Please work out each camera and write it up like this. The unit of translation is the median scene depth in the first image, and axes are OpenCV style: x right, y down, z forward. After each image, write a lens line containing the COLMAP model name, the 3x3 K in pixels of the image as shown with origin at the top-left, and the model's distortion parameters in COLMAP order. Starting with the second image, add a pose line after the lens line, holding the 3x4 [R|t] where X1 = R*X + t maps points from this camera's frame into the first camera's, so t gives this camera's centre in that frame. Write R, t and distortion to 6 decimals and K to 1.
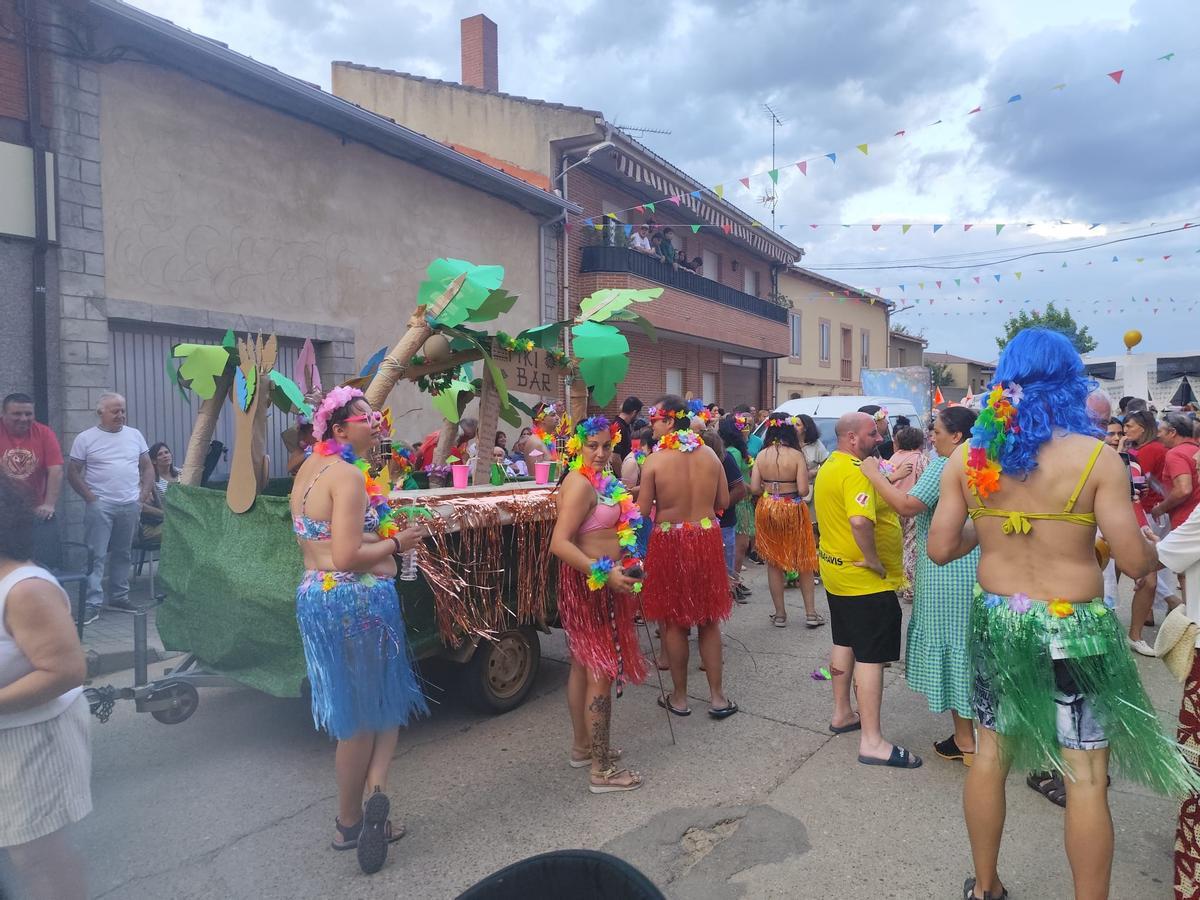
lens RADIAL K [[811.3, 0, 600.0], [0, 811.3, 450.0], [0, 0, 1]] dist [0.031766, -0.053064]
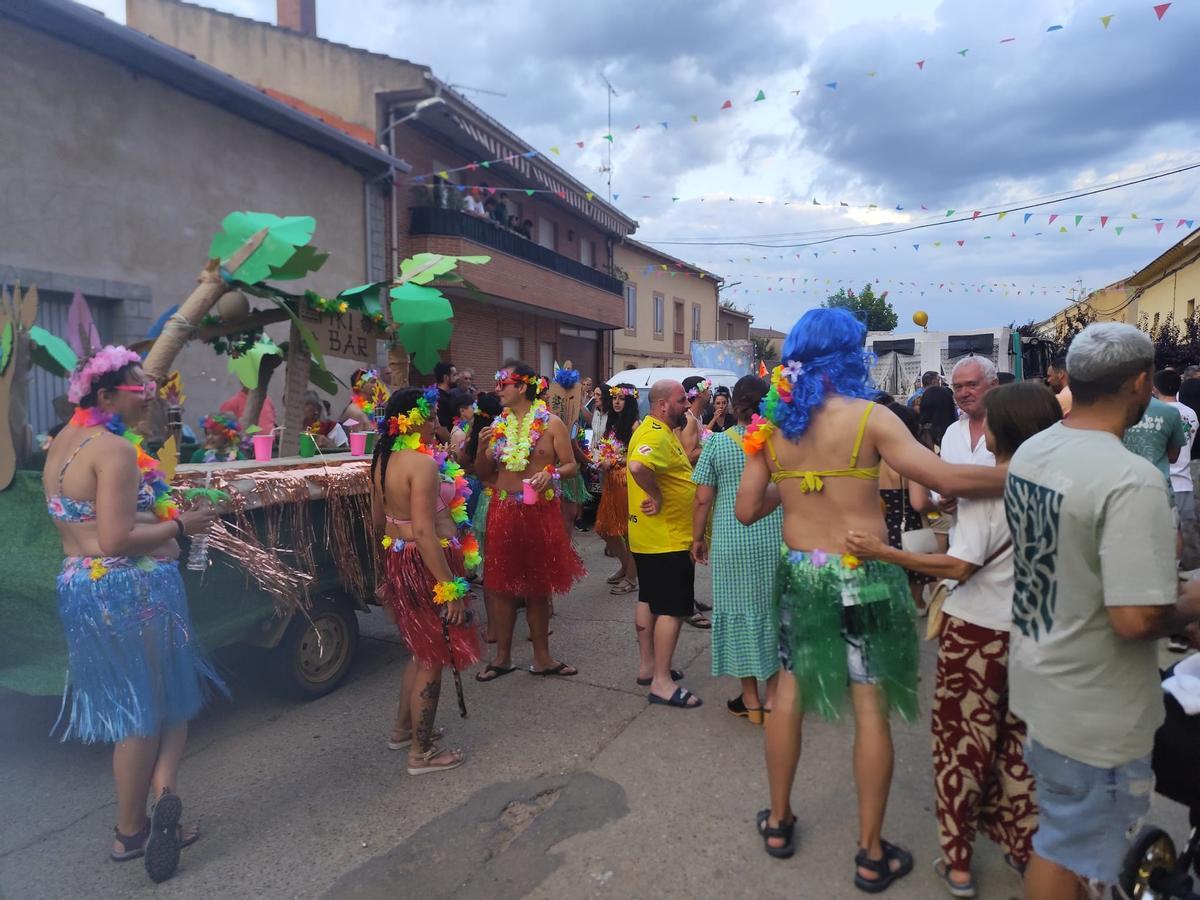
lens RADIAL K [[811.3, 0, 600.0], [0, 811.3, 450.0], [0, 0, 1]] dist [0.031766, -0.053064]
pose [[0.981023, -0.007672, 0.193737, 0.011401], [0.000642, 0.999340, 0.036319, 0.000820], [-0.193888, -0.035506, 0.980381, 0.010936]]
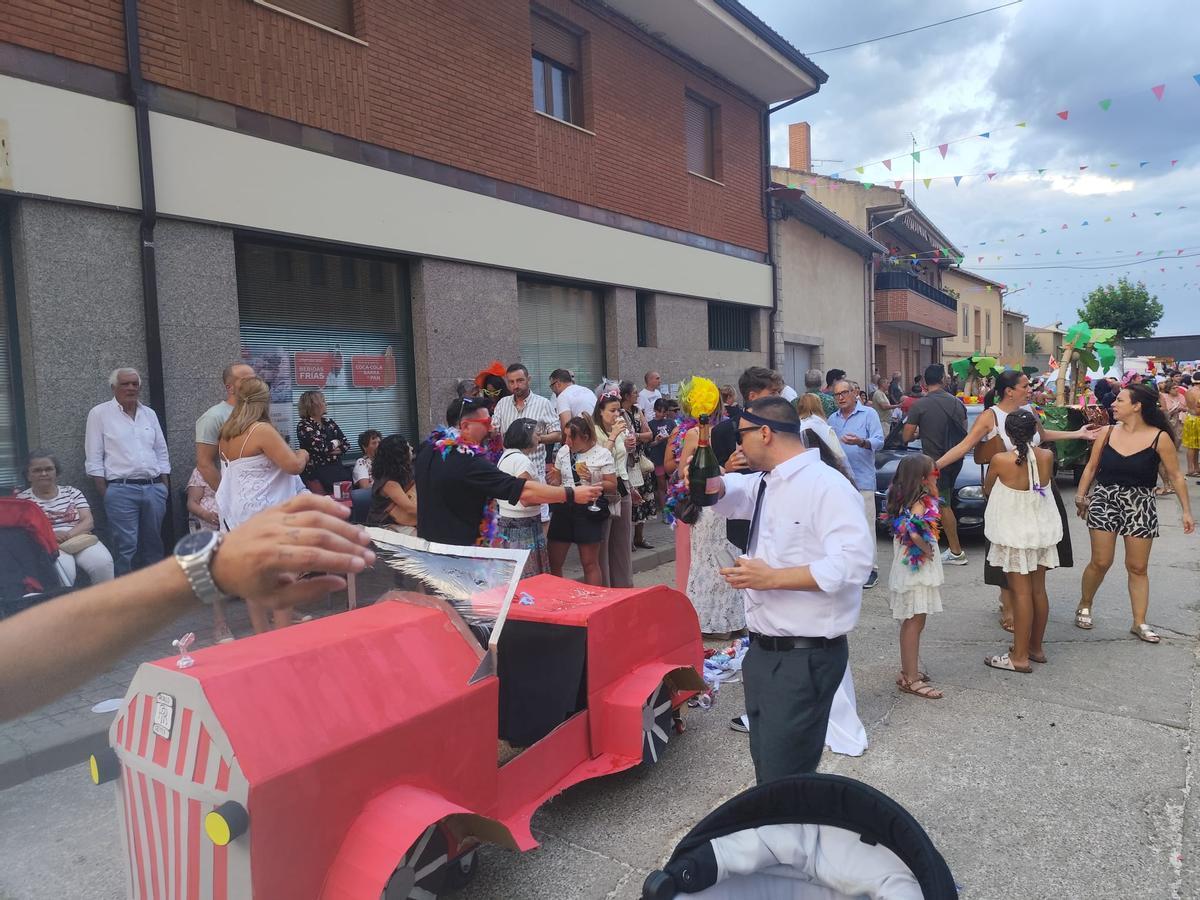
lens RADIAL K [[811.3, 0, 600.0], [0, 811.3, 450.0], [0, 0, 1]] dist [0.031766, -0.053064]
pose [[0.999131, -0.033706, -0.024537, -0.757557], [0.034366, 0.999044, 0.027010, 0.036577], [0.023603, -0.027830, 0.999334, -0.817268]]
